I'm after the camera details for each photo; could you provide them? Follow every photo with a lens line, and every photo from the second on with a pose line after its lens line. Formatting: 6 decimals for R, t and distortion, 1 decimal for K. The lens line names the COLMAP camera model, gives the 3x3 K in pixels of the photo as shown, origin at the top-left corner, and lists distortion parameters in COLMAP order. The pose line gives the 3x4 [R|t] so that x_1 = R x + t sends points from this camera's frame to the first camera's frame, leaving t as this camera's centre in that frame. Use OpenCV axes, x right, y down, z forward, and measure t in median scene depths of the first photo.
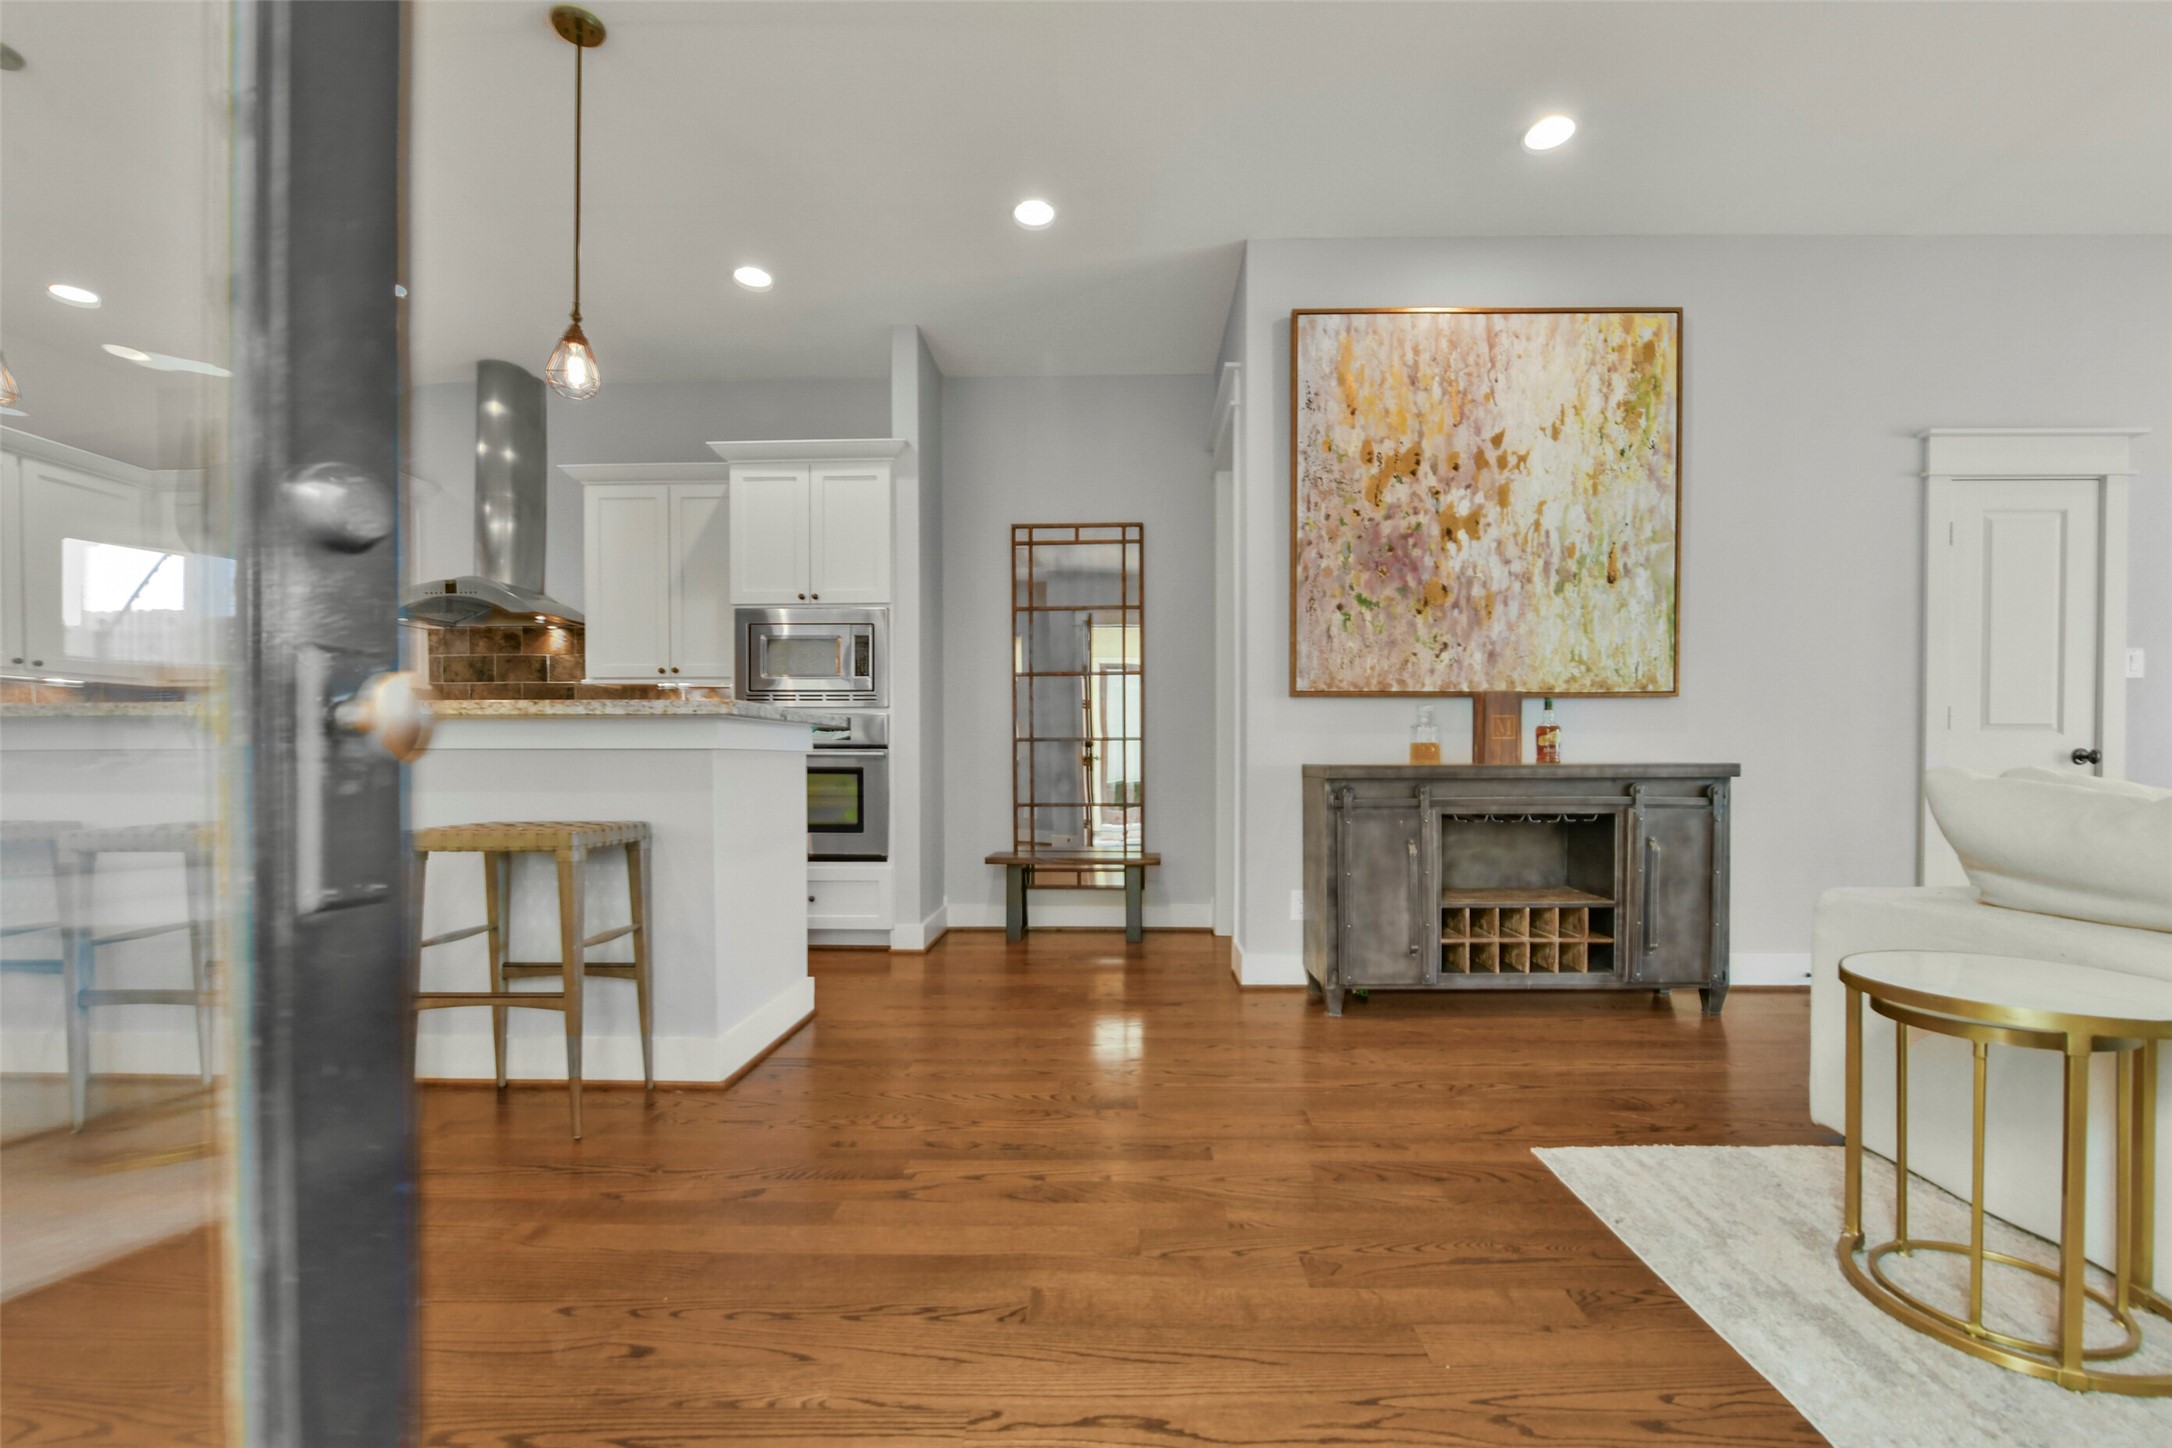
lens RADIAL K [[872.6, 0, 1113.9], [0, 872.6, 768.5], [0, 0, 1]] dist [-0.002789, 0.000821]
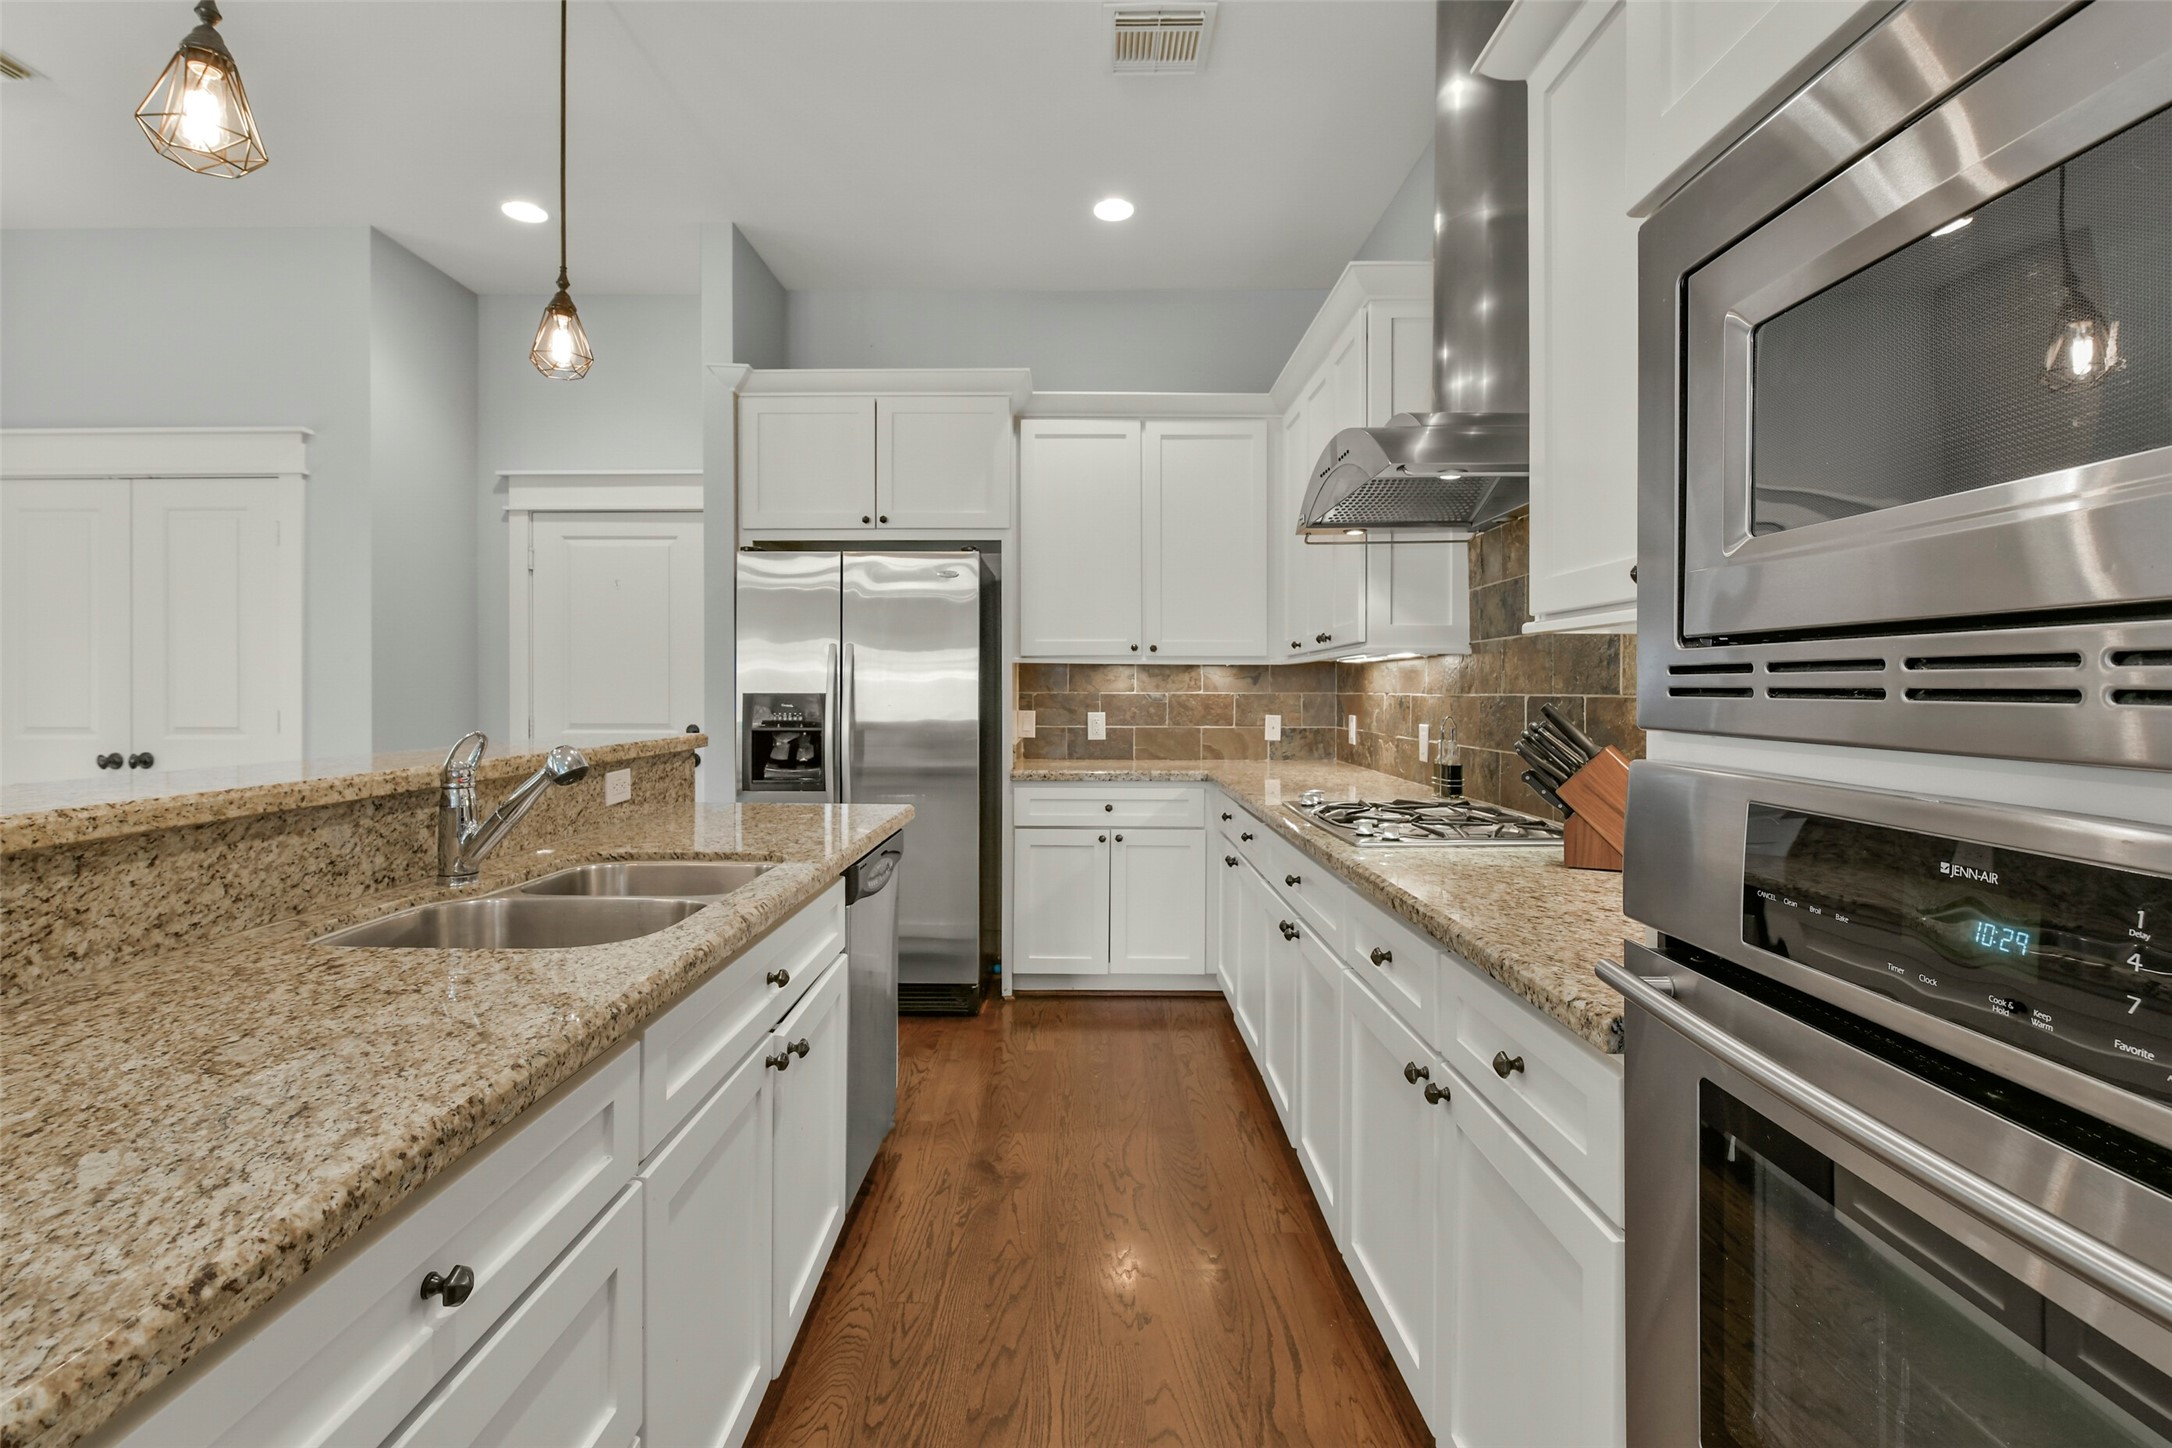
lens RADIAL K [[991.9, 0, 1110.0], [0, 991.9, 680.6], [0, 0, 1]] dist [-0.001363, -0.000007]
pose [[0.006591, -0.001648, -0.999977, -0.200483], [-0.026426, 0.999649, -0.001822, -0.071371], [0.999629, 0.026437, 0.006546, 0.826831]]
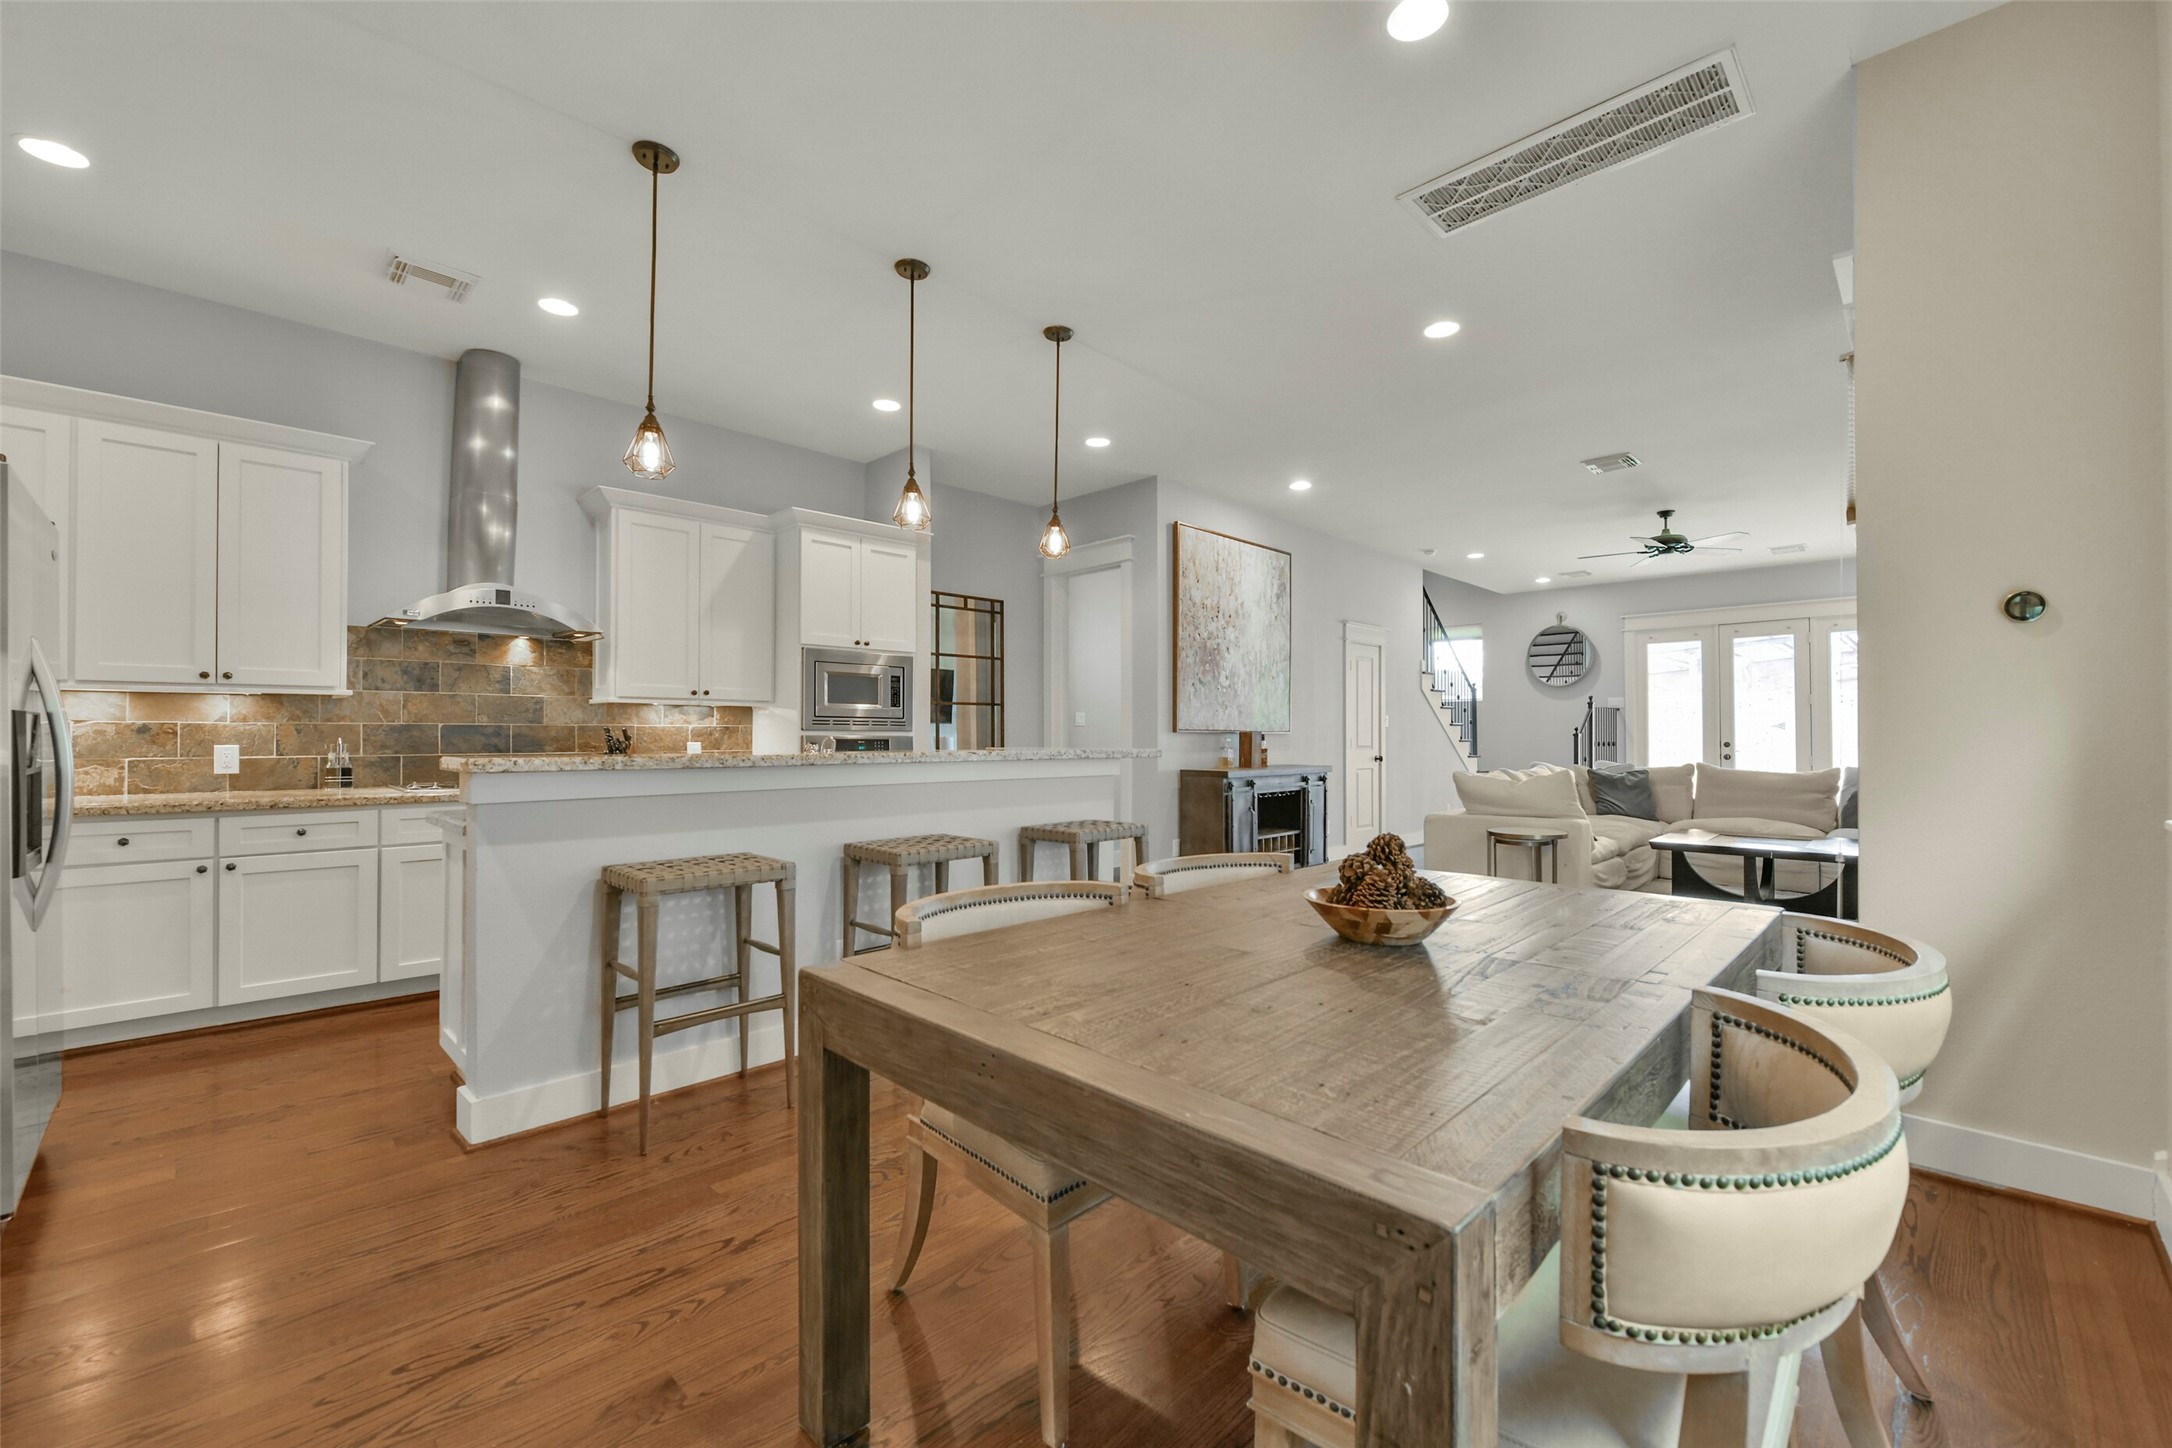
lens RADIAL K [[872.6, 0, 1106.4], [0, 872.6, 731.6], [0, 0, 1]] dist [-0.002789, 0.000821]
pose [[0.693199, 0.012883, 0.720631, -0.935975], [0.011418, 0.999518, -0.028853, -0.026315], [-0.720656, 0.028229, 0.692718, -0.112566]]
